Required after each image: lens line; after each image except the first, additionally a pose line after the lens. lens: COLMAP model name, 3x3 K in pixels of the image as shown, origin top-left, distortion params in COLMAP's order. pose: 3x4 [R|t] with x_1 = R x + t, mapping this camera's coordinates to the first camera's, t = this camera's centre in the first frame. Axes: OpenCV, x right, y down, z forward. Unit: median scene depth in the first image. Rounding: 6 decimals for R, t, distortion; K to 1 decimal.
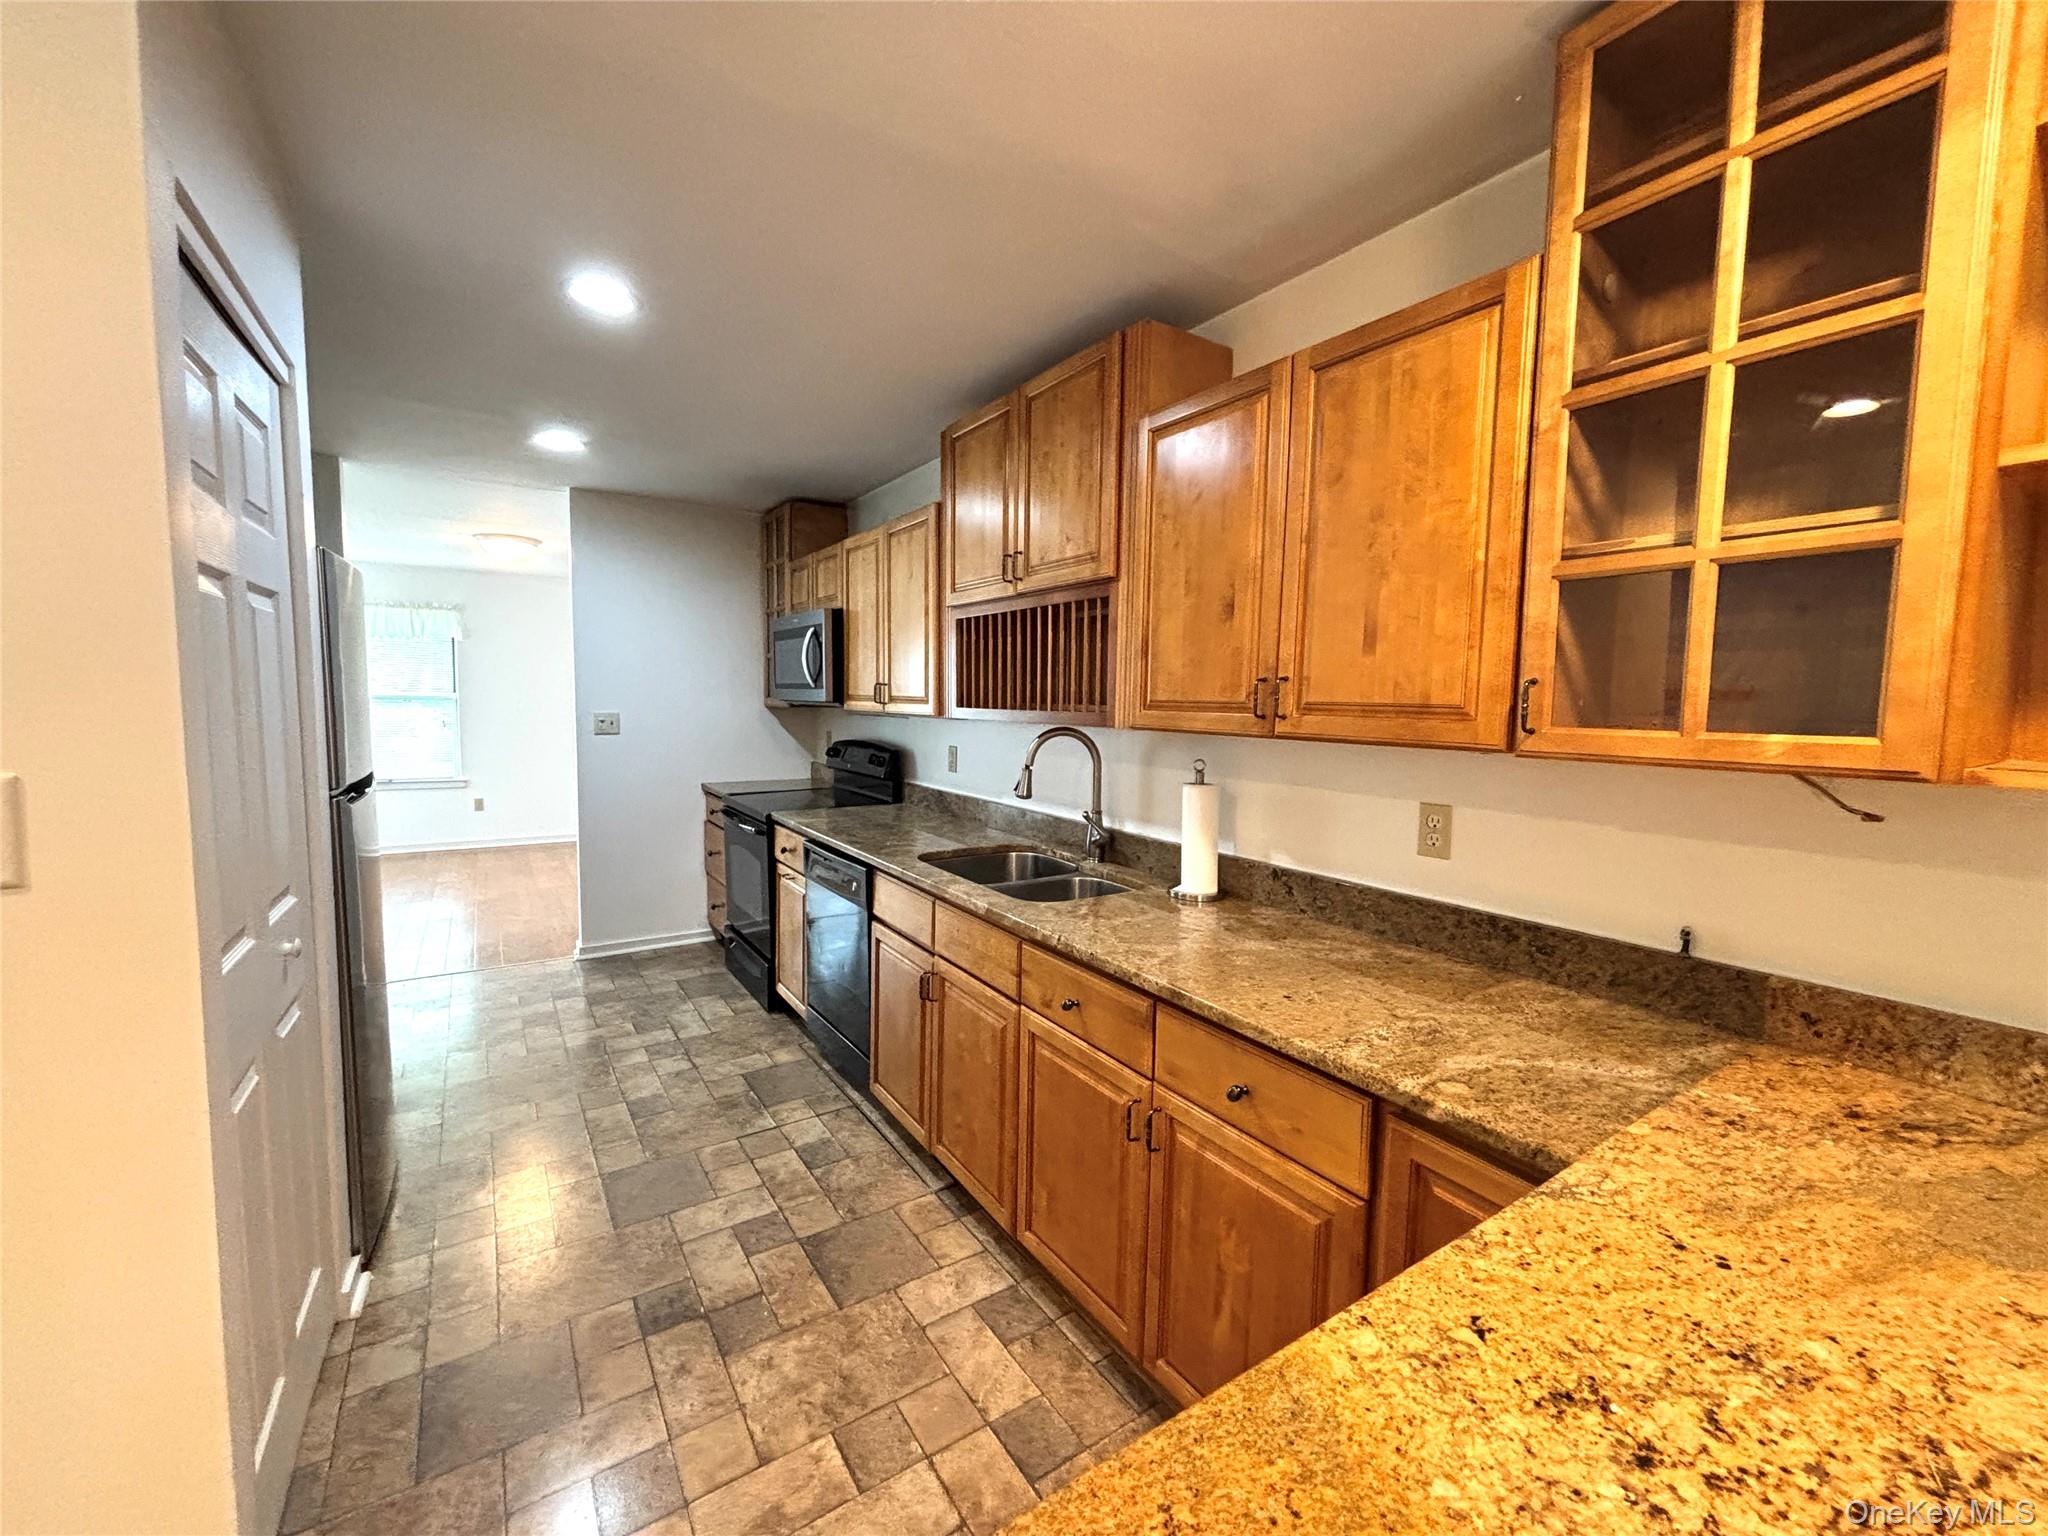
lens RADIAL K [[823.5, 0, 1015.9], [0, 823.5, 770.4], [0, 0, 1]] dist [0.008188, -0.000956]
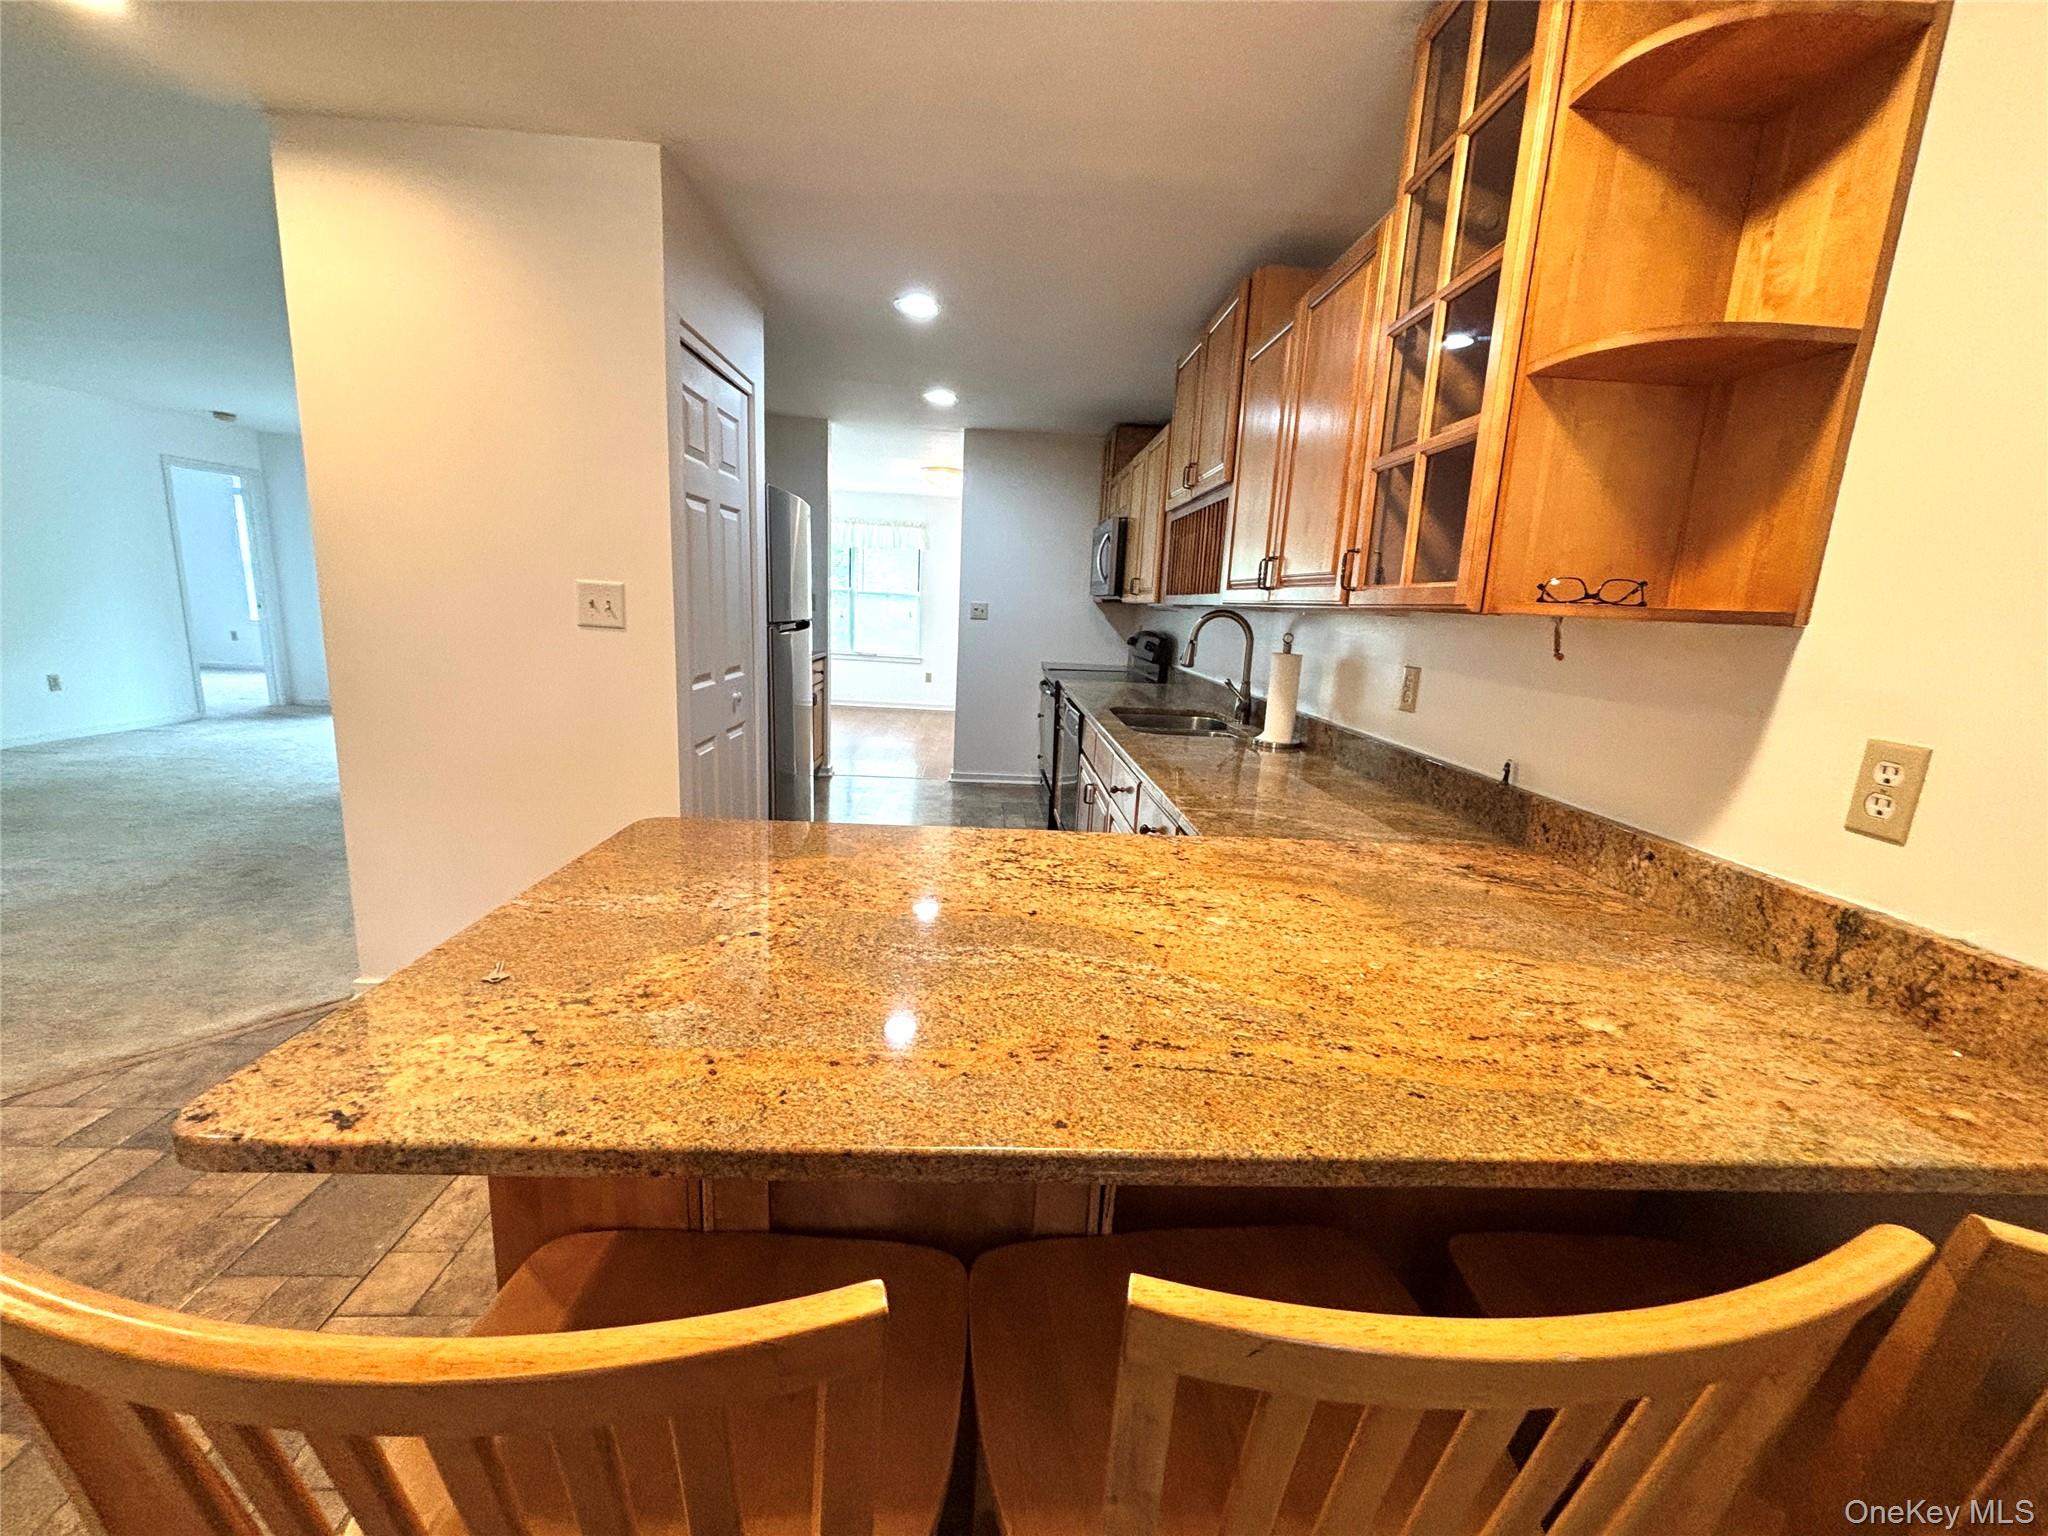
lens RADIAL K [[823.5, 0, 1028.1], [0, 823.5, 778.5], [0, 0, 1]] dist [0.008188, -0.000956]
pose [[0.863232, 0.133158, -0.486928, 0.783960], [-0.082501, 0.988828, 0.124150, 0.121034], [0.498020, -0.066998, 0.864574, -0.406981]]
